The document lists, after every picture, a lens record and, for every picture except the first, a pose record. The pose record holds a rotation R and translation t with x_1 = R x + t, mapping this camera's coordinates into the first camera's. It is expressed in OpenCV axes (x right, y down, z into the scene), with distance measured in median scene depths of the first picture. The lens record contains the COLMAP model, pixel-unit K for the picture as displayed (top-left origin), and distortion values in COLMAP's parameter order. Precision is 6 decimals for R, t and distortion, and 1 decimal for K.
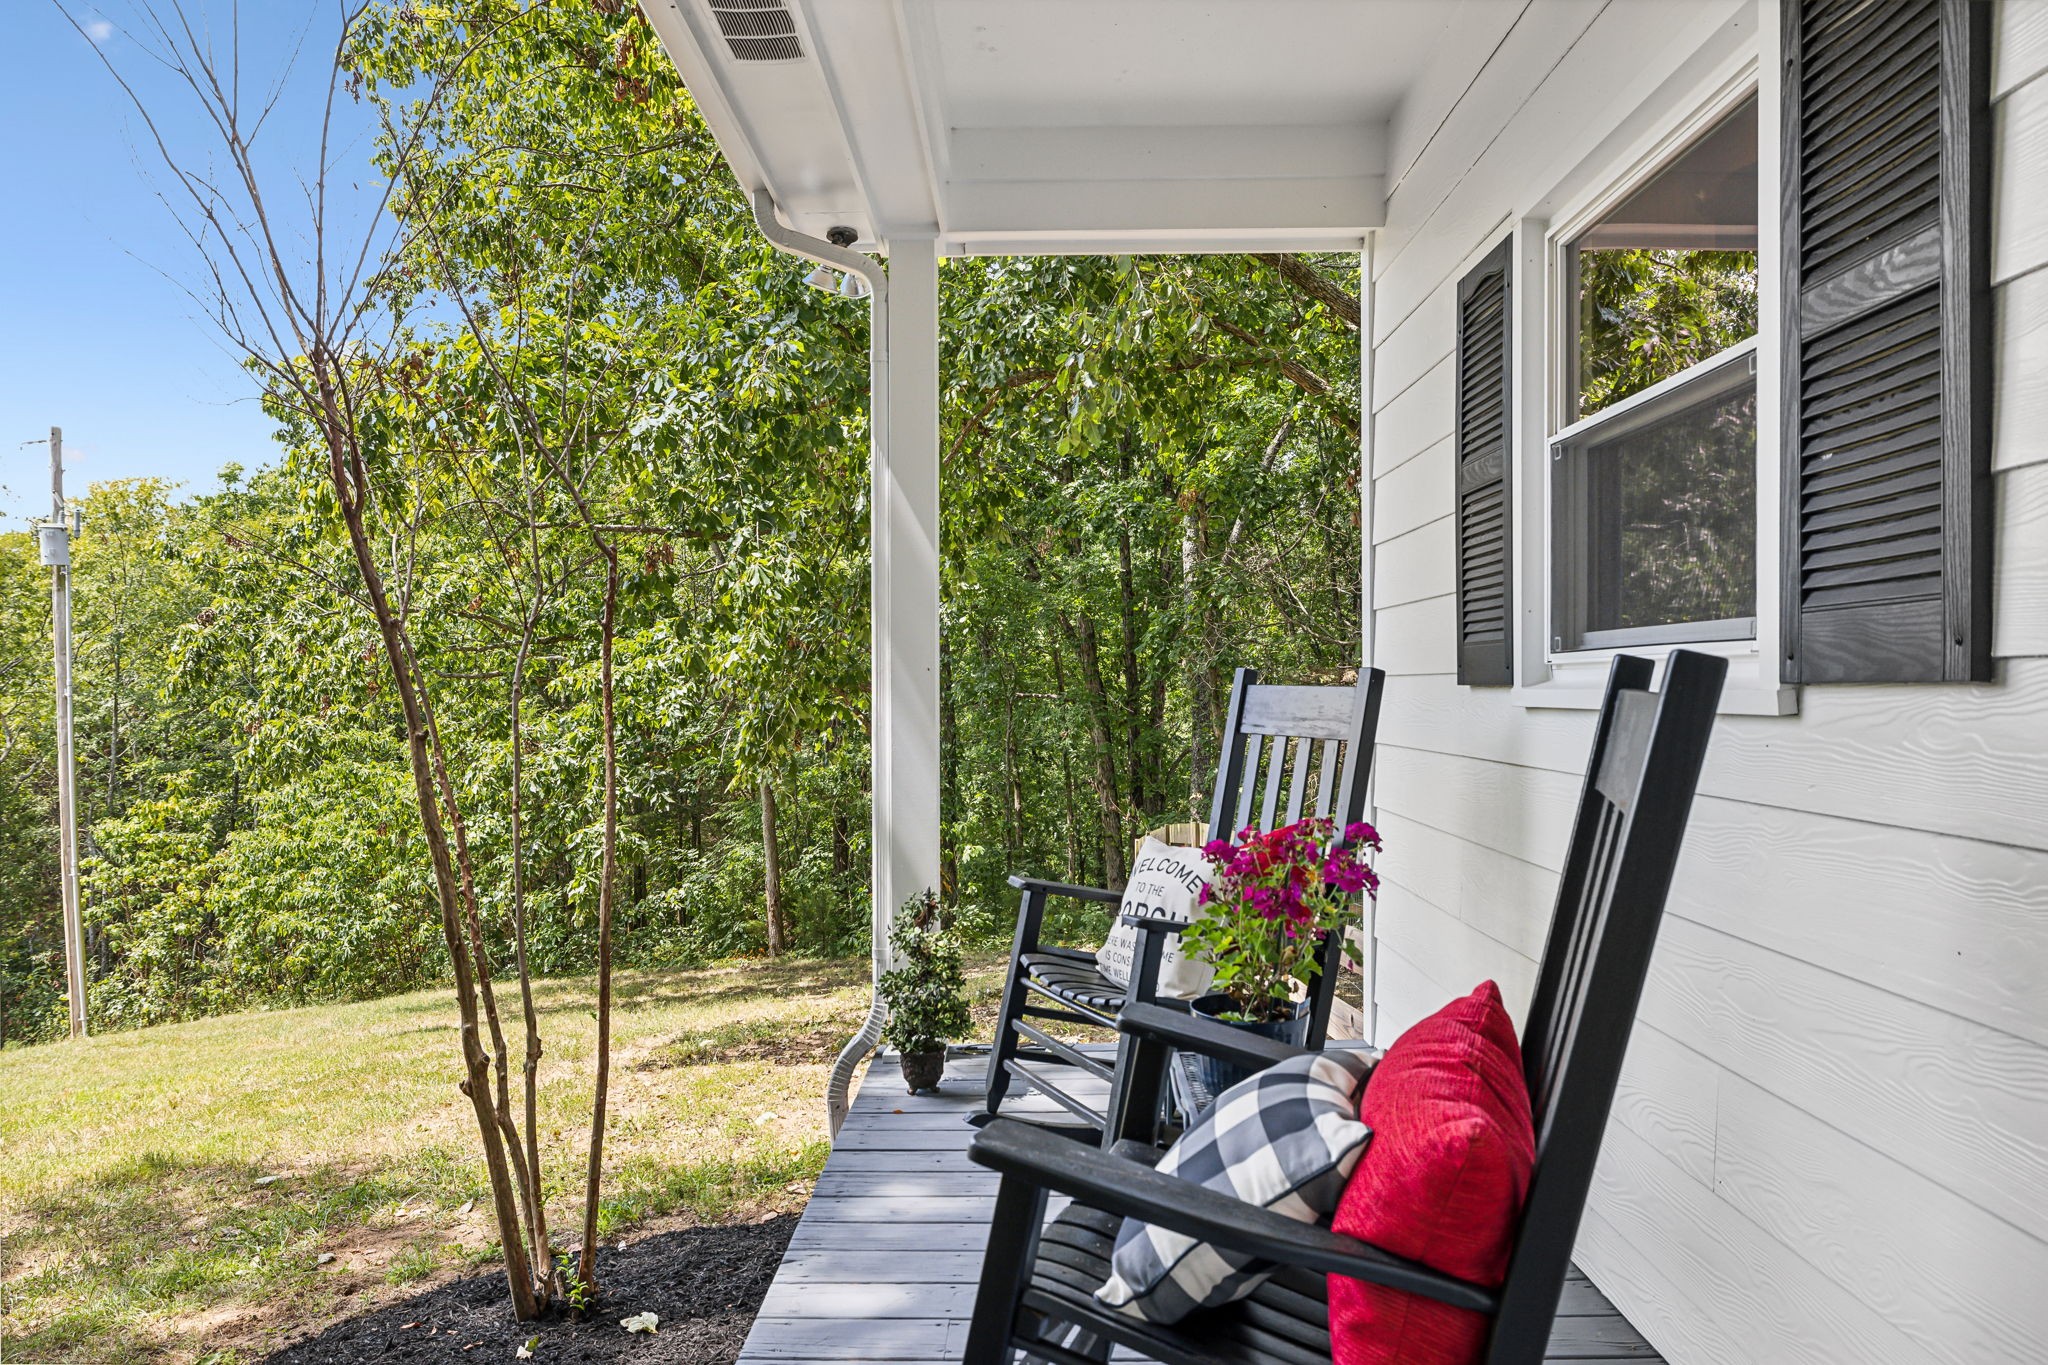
lens RADIAL K [[861.5, 0, 1026.7], [0, 861.5, 695.1], [0, 0, 1]] dist [-0.000495, 0.000057]
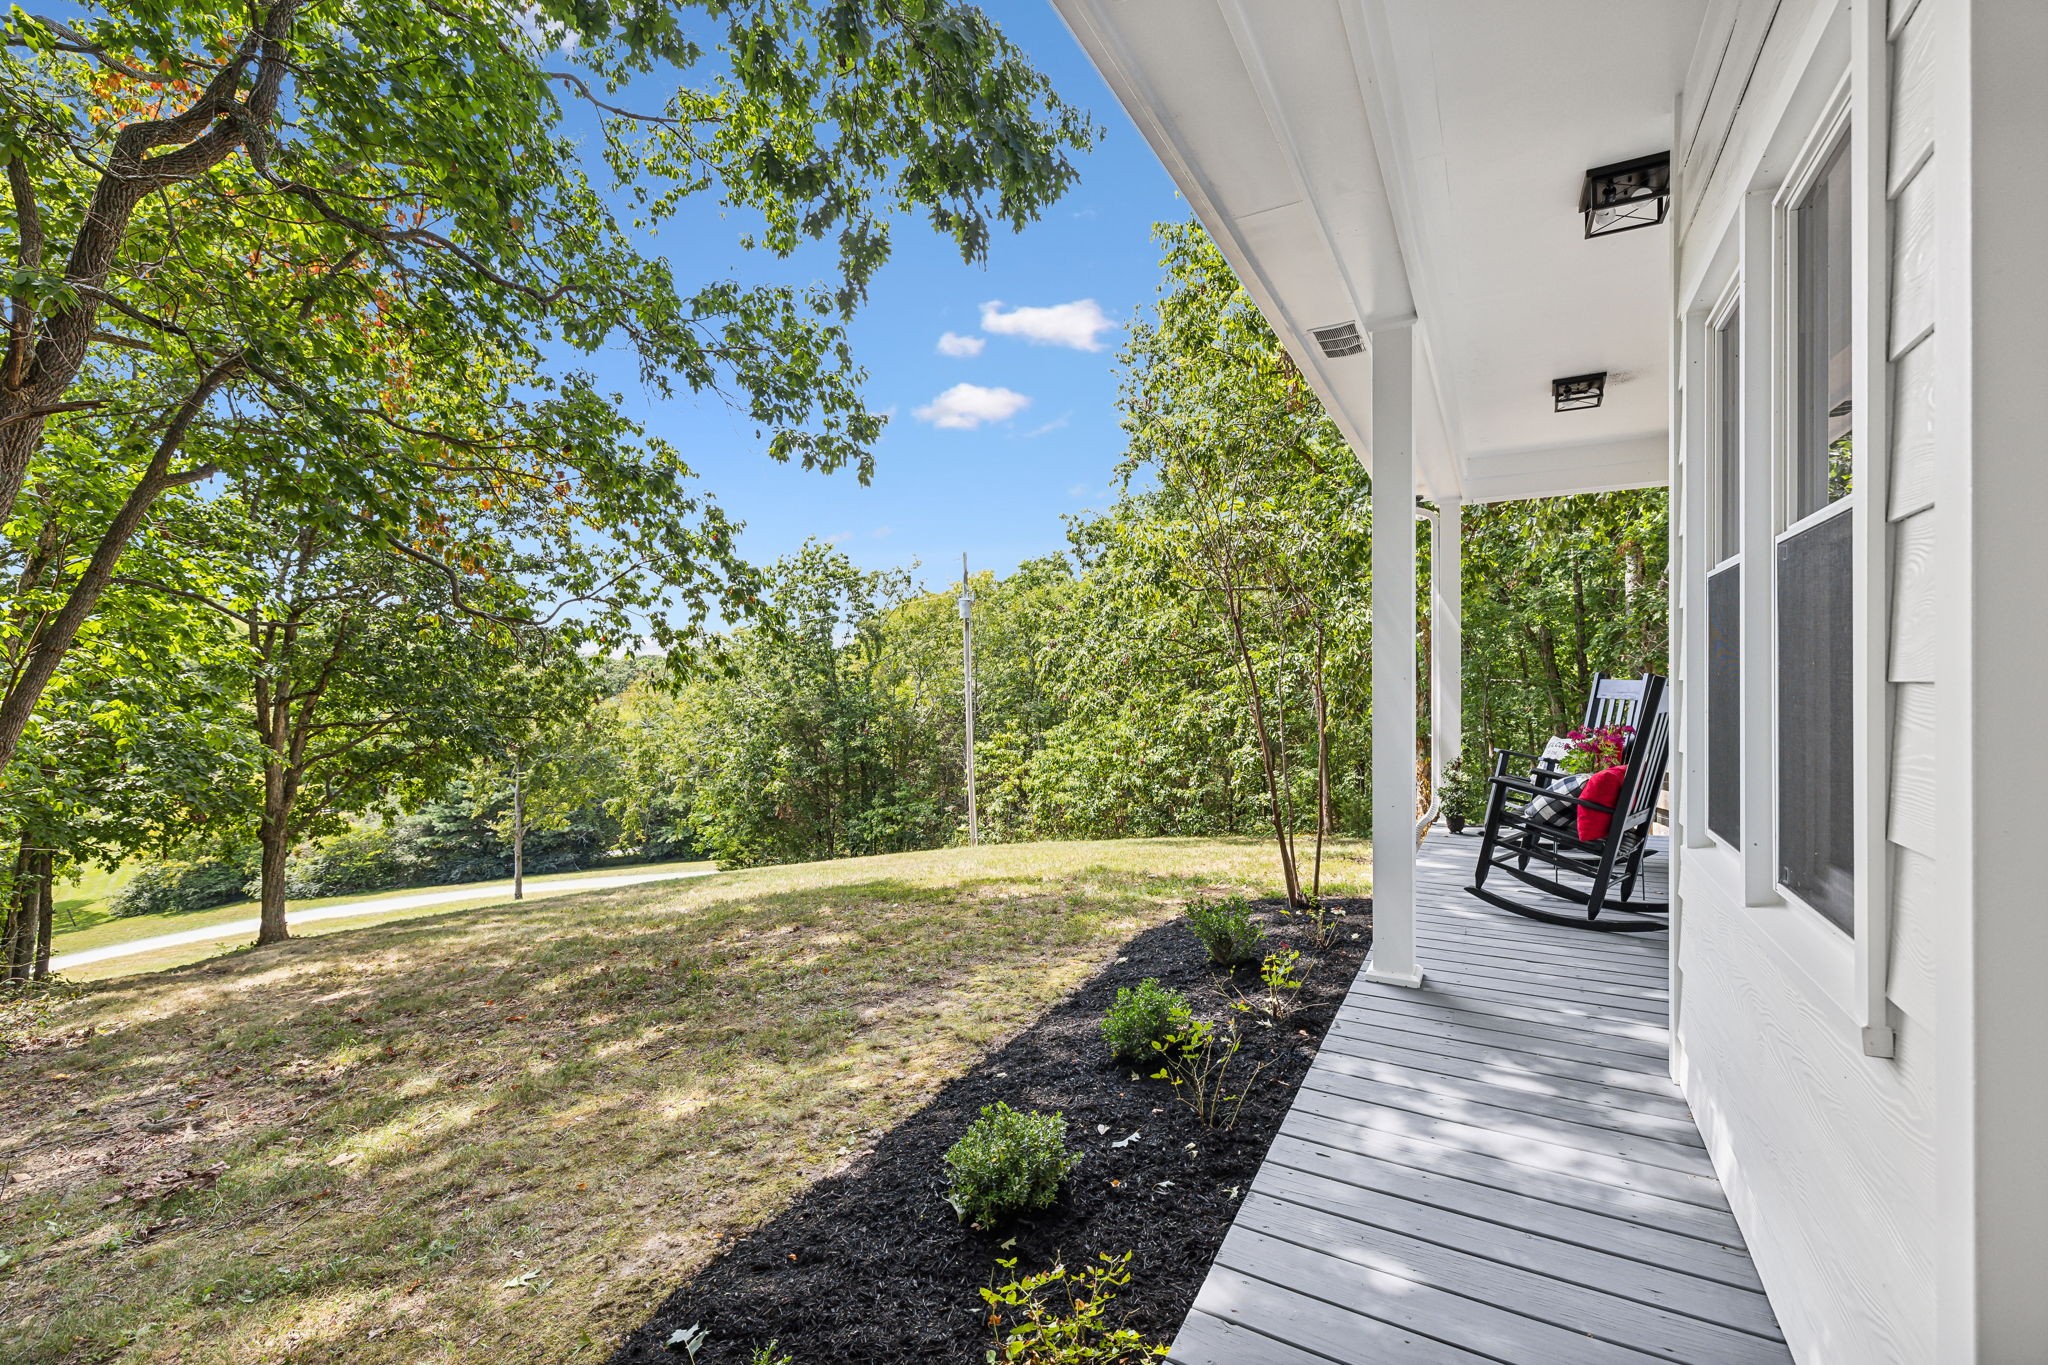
lens RADIAL K [[861.5, 0, 1020.0], [0, 861.5, 685.4], [0, 0, 1]] dist [-0.000495, 0.000057]
pose [[0.876131, 0.003175, -0.482063, -0.007305], [0.001197, 0.999961, 0.008760, -0.006276], [0.482072, -0.008252, 0.876093, -0.736615]]
